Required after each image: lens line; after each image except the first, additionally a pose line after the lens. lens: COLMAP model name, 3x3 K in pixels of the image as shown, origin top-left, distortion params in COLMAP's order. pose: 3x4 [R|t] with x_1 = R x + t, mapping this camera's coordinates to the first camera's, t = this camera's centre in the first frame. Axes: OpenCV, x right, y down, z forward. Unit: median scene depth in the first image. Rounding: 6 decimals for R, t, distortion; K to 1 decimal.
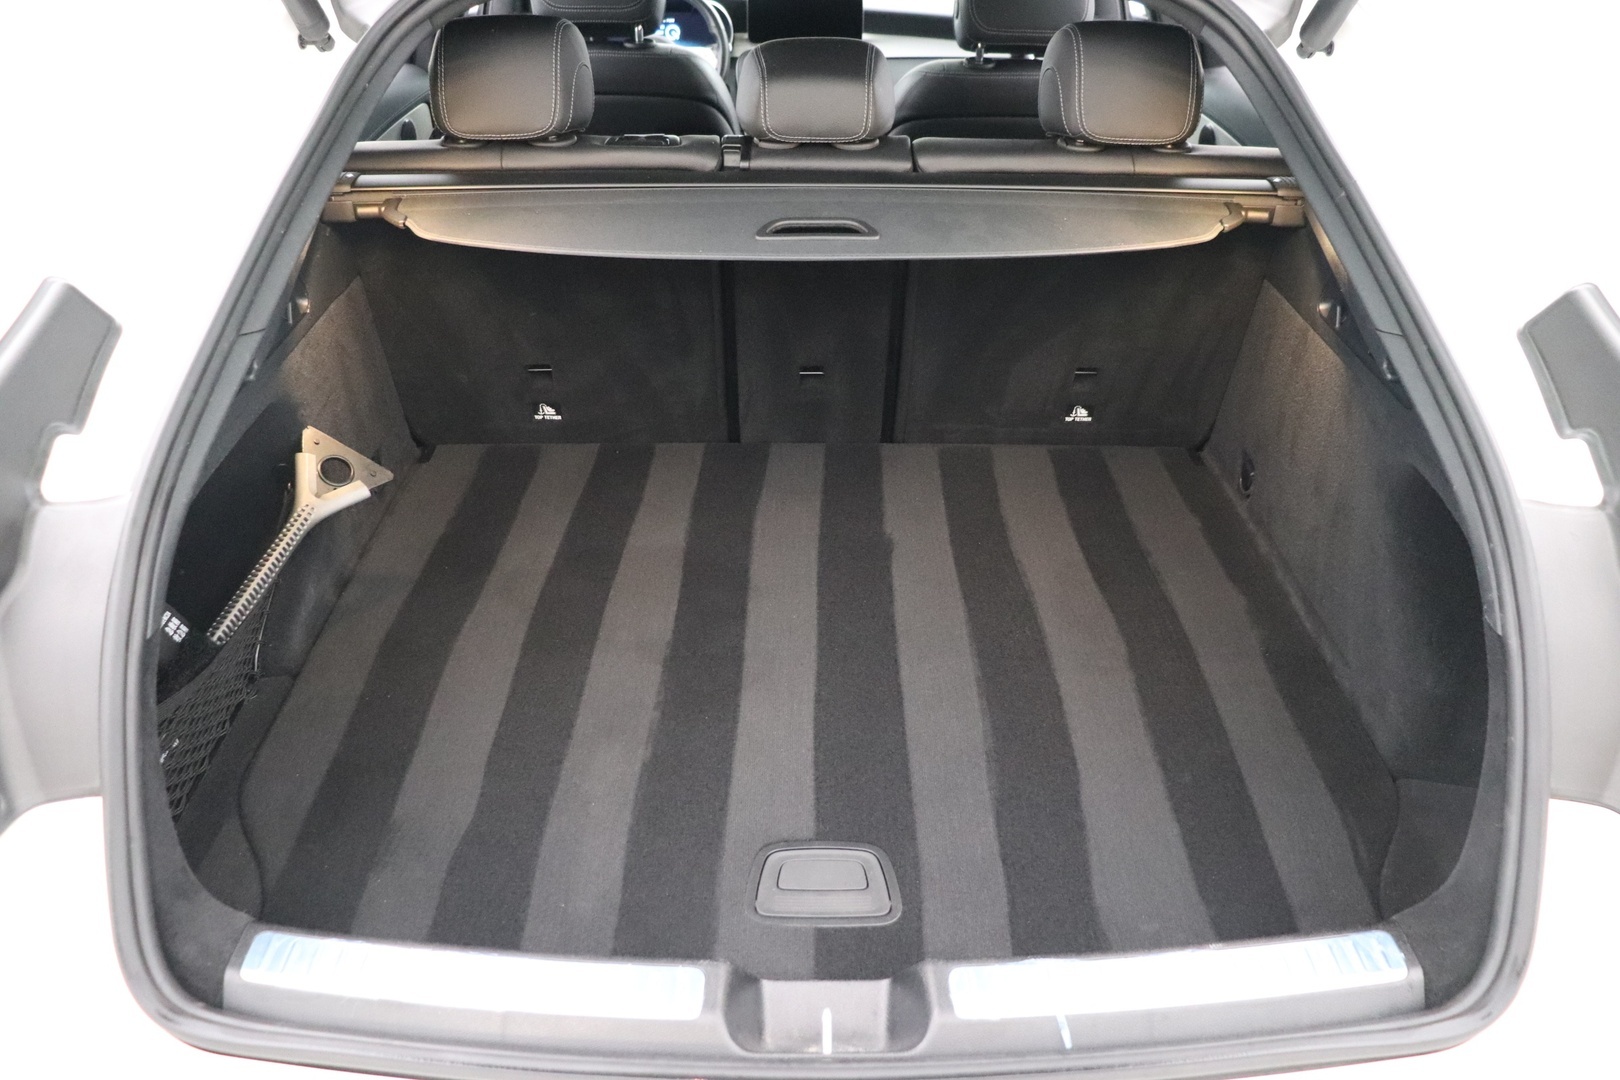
lens RADIAL K [[1341.9, 0, 813.3], [0, 1341.9, 563.7], [0, 0, 1]] dist [-0.162714, 0.154758]
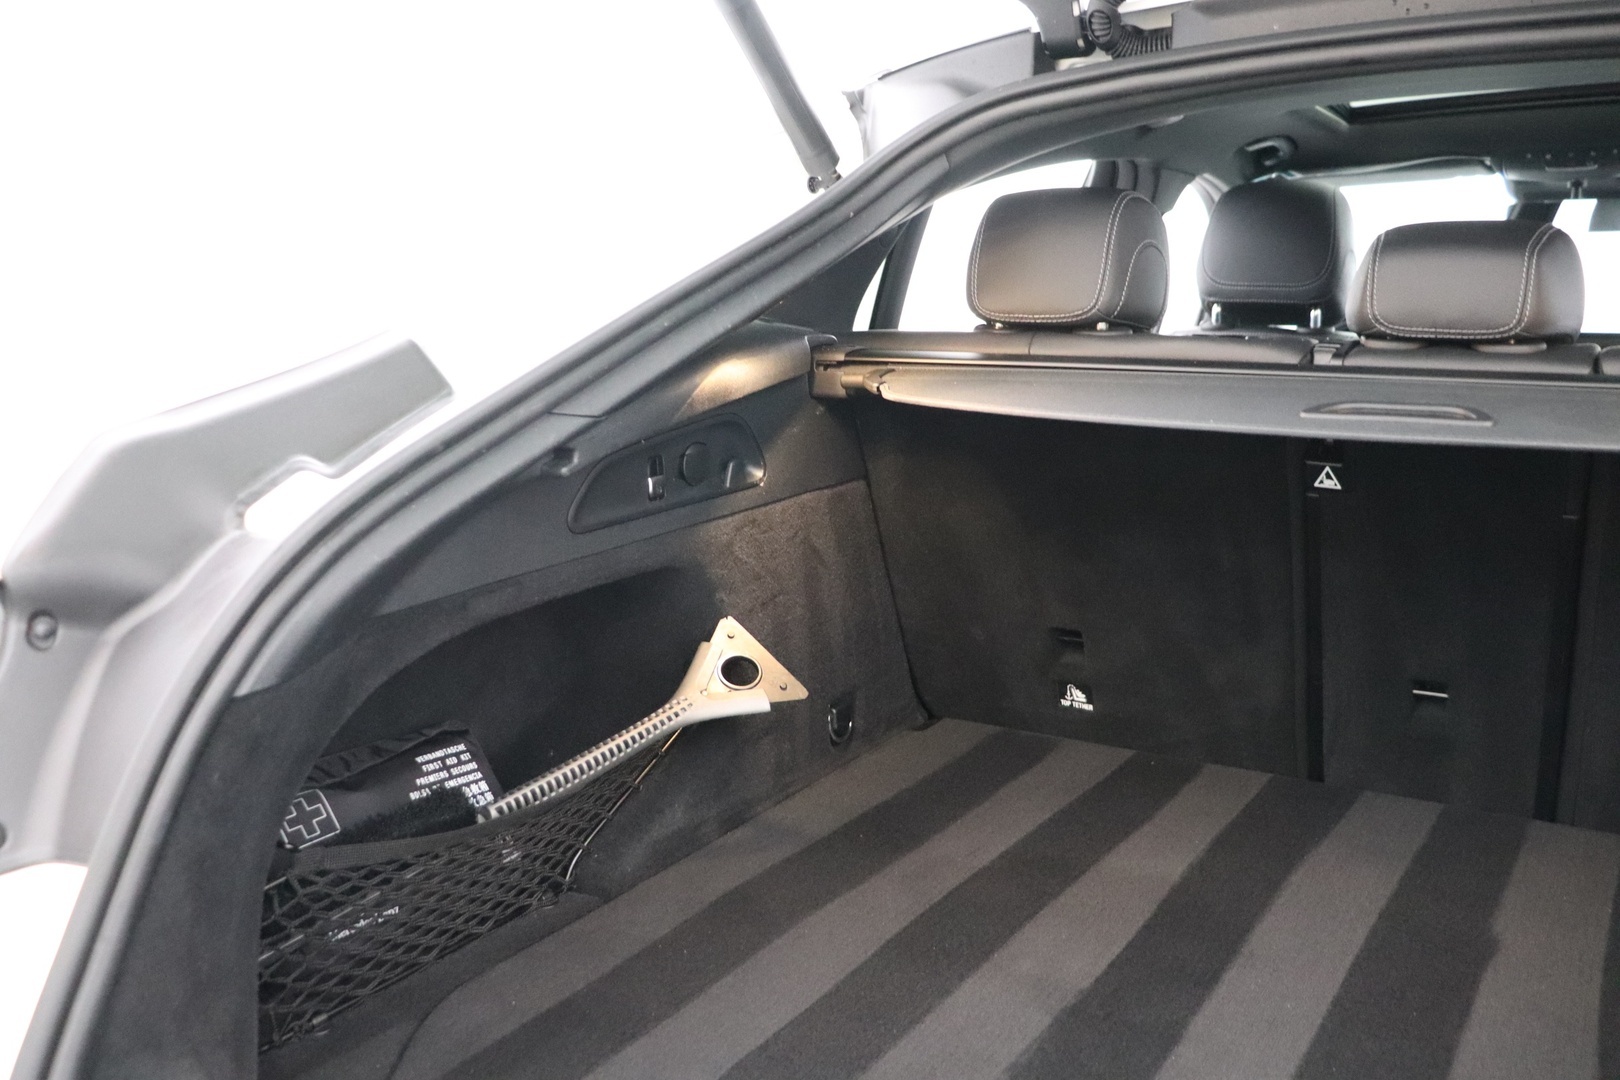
lens RADIAL K [[1341.9, 0, 813.3], [0, 1341.9, 563.7], [0, 0, 1]] dist [-0.162714, 0.154758]
pose [[0.834542, 0.097763, -0.542201, 0.107901], [-0.262821, 0.935578, -0.235835, 0.046573], [0.484215, 0.339316, 0.806474, 0.315734]]
